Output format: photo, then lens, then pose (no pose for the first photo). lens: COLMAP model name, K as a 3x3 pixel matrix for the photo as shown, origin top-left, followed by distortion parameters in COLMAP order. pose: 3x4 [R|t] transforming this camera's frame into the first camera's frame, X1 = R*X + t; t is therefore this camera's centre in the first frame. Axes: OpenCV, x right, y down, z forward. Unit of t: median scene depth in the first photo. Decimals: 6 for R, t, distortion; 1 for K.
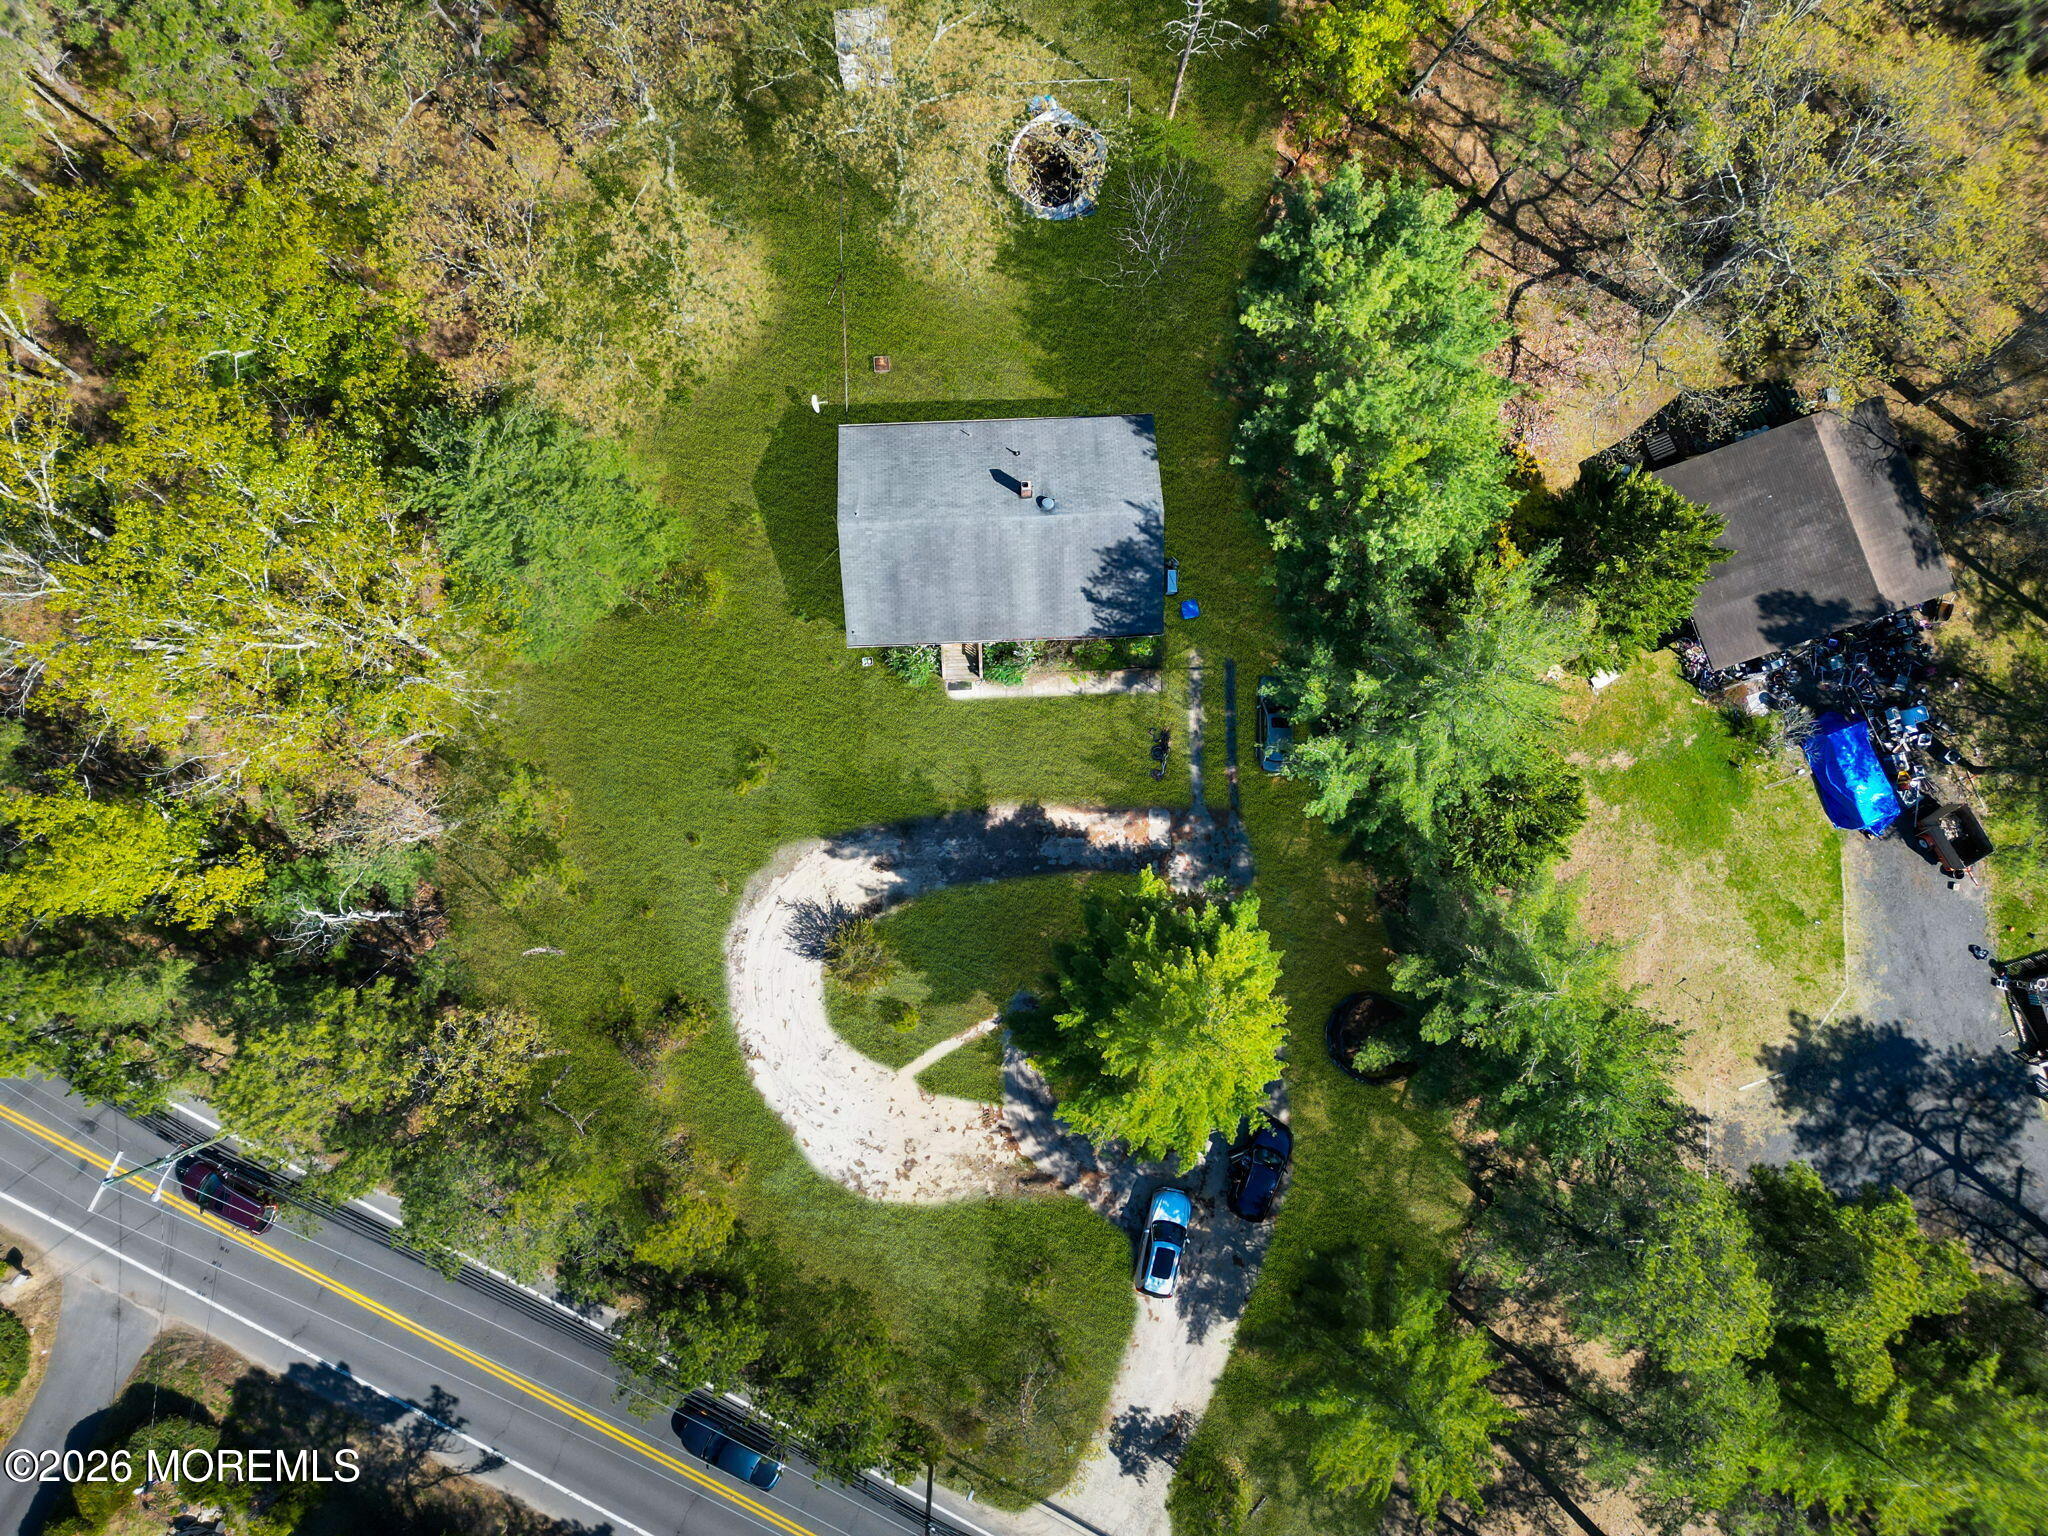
lens RADIAL K [[1431.0, 0, 1021.3], [0, 1431.0, 757.6], [0, 0, 1]] dist [0.073995, -0.079336]
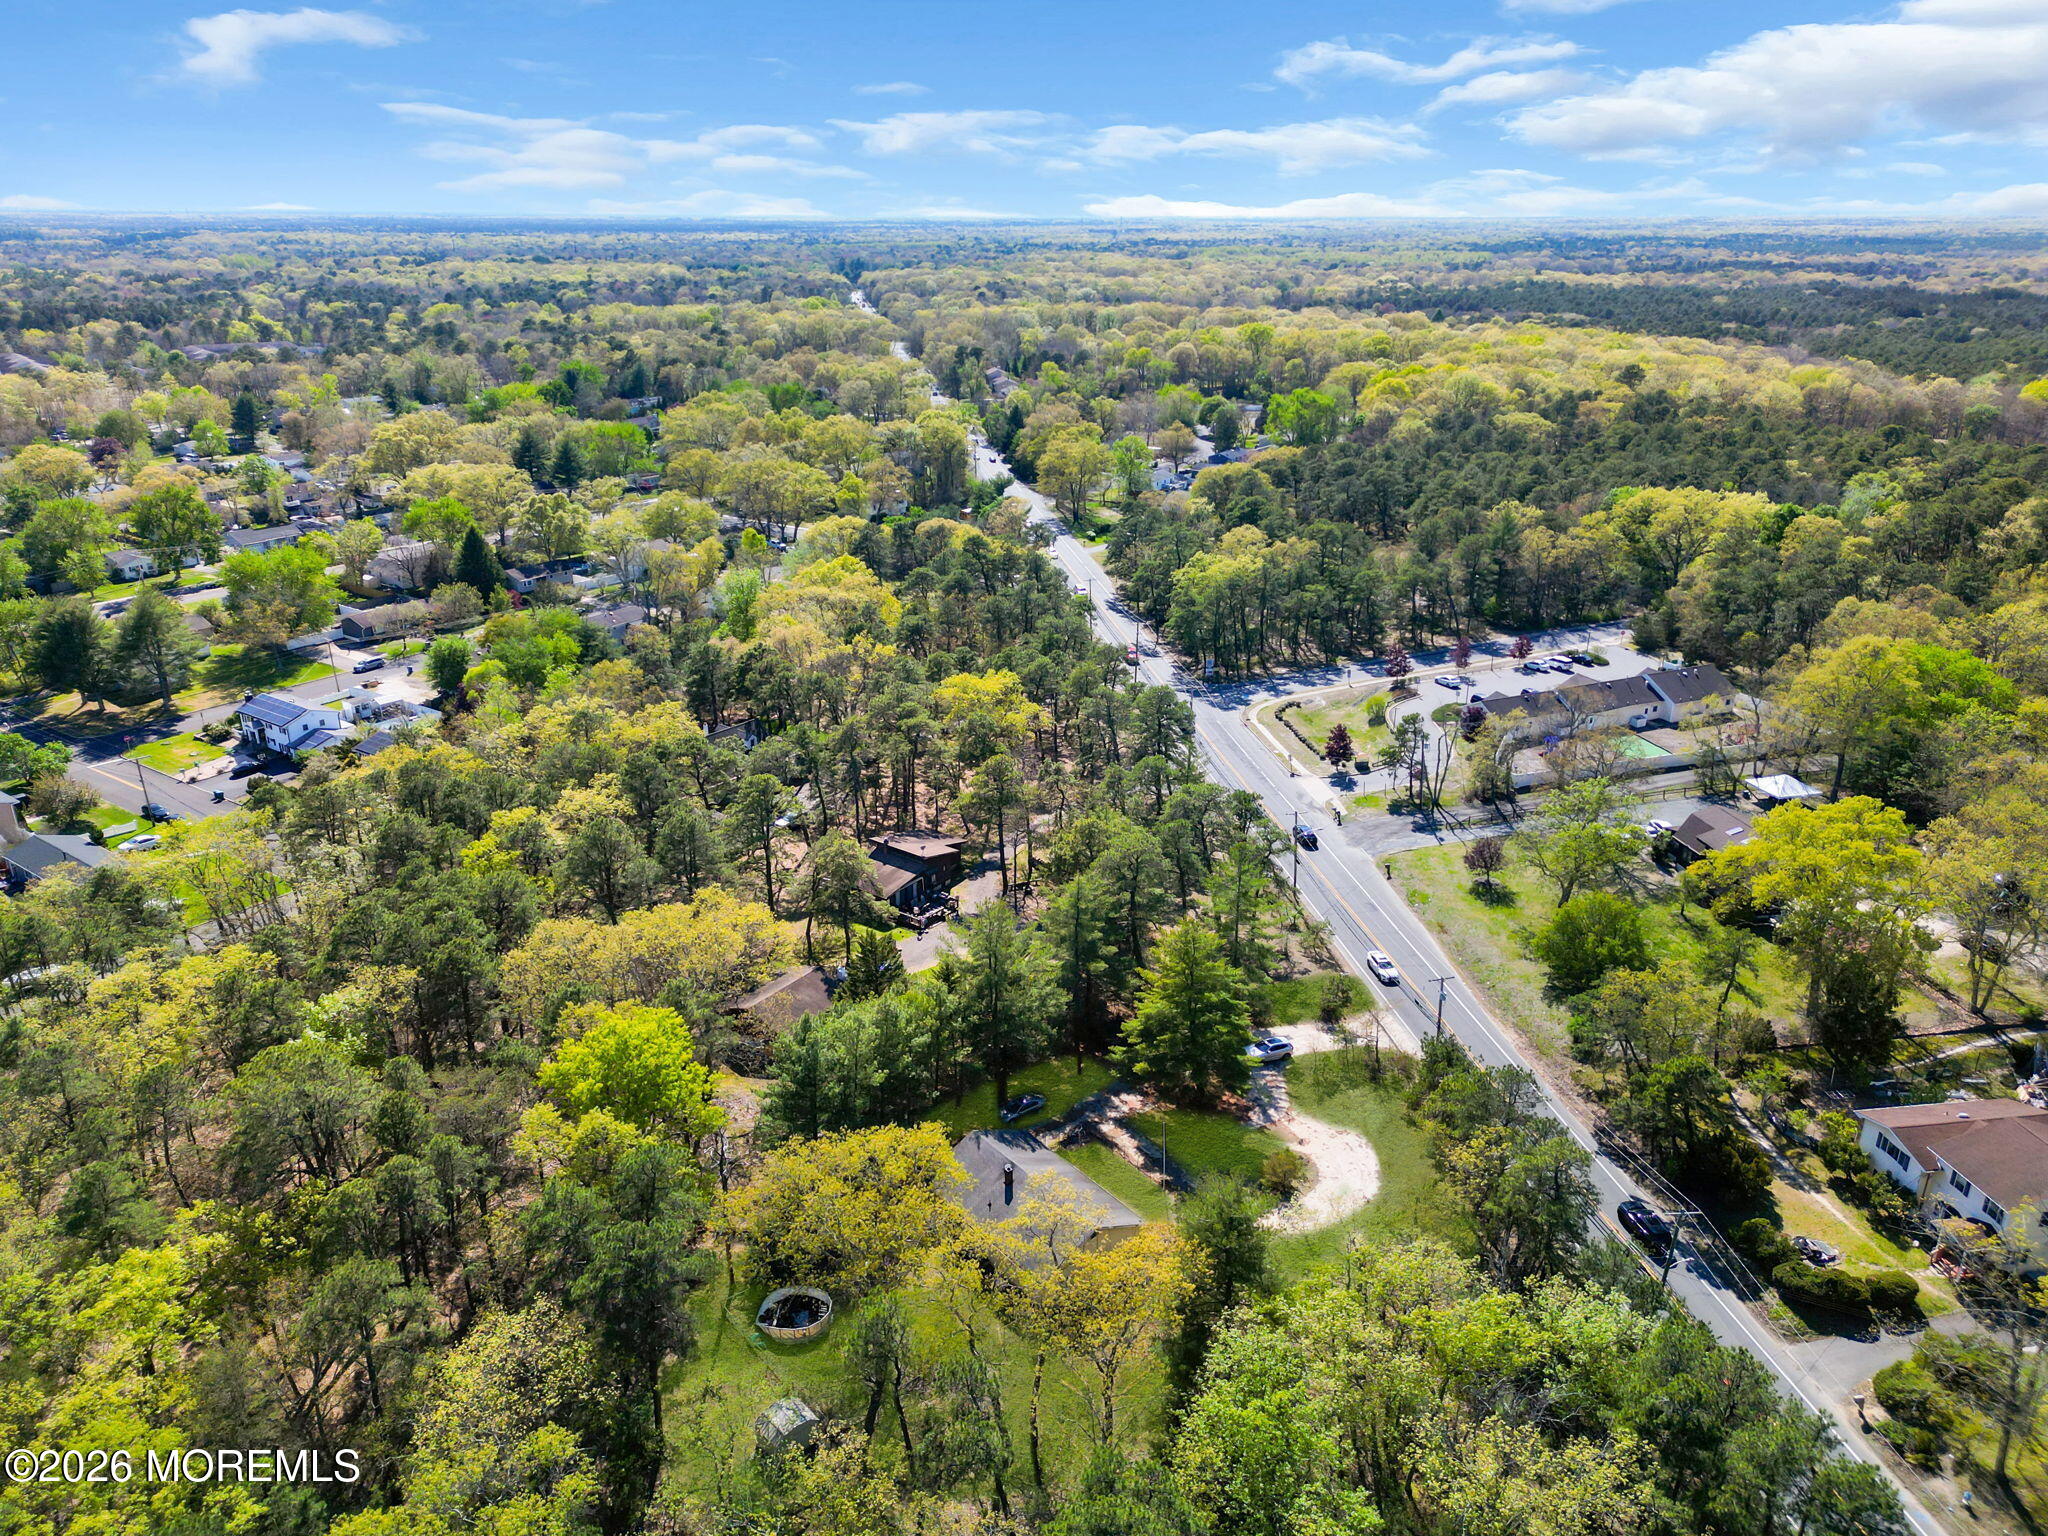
lens RADIAL K [[1421.5, 0, 1024.0], [0, 1421.5, 768.0], [0, 0, 1]] dist [0.074200, -0.076835]
pose [[-0.585640, -0.300049, 0.752992, -1.062494], [0.806493, -0.122630, 0.578386, -1.020657], [-0.081205, 0.946009, 0.313805, 0.035751]]
